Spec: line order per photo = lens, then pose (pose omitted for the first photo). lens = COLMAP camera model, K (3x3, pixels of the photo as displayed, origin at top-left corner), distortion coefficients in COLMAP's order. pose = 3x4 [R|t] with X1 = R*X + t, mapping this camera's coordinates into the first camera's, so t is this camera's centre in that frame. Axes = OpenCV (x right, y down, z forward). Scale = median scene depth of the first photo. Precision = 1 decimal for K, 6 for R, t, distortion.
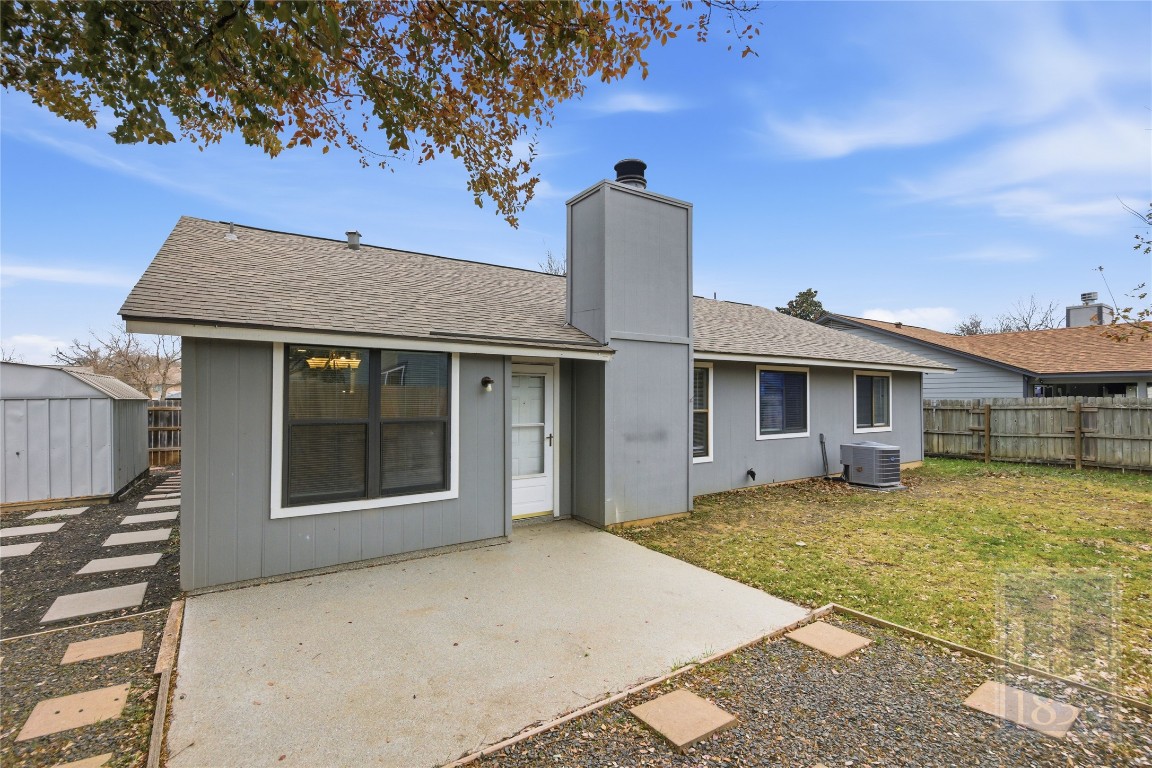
lens RADIAL K [[521.8, 0, 576.0], [0, 521.8, 384.0], [0, 0, 1]] dist [0.000127, -0.000548]
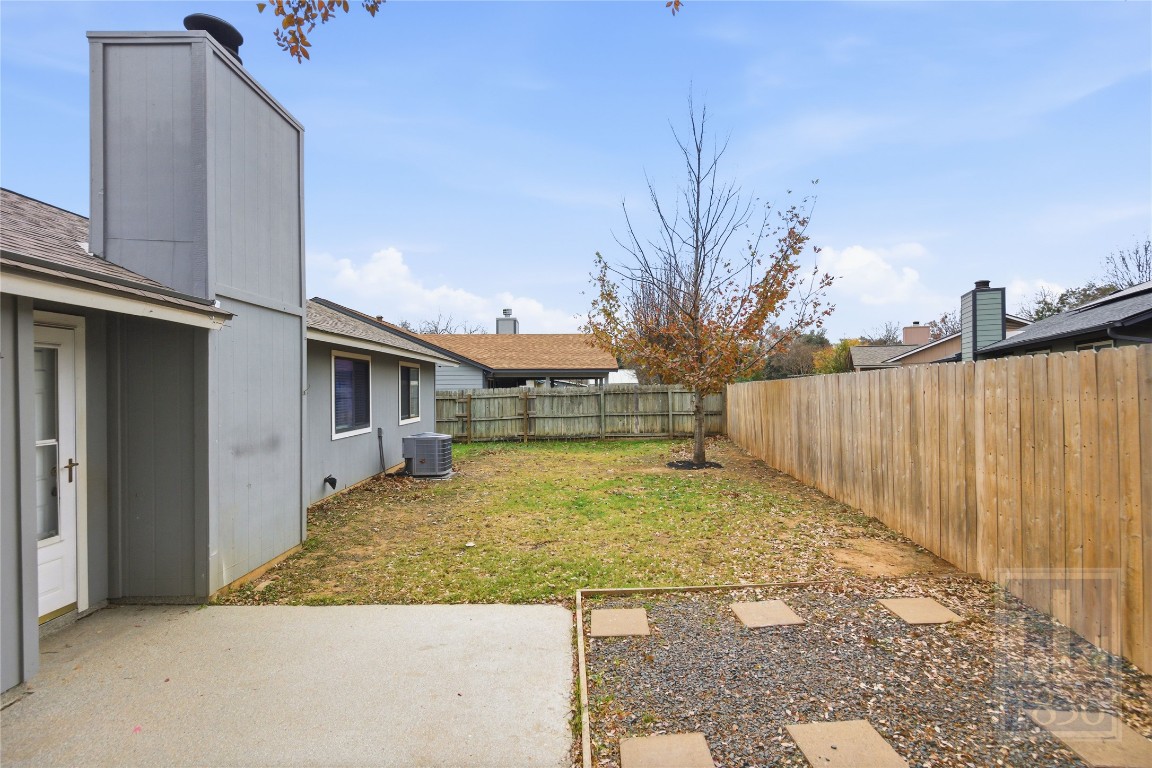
lens RADIAL K [[549.2, 0, 576.0], [0, 549.2, 384.0], [0, 0, 1]] dist [0.008195, -0.000722]
pose [[0.536169, 0.000427, 0.844111, -0.248938], [-0.011014, 0.999918, 0.006490, 0.010328], [-0.844039, -0.012776, 0.536130, 0.270453]]
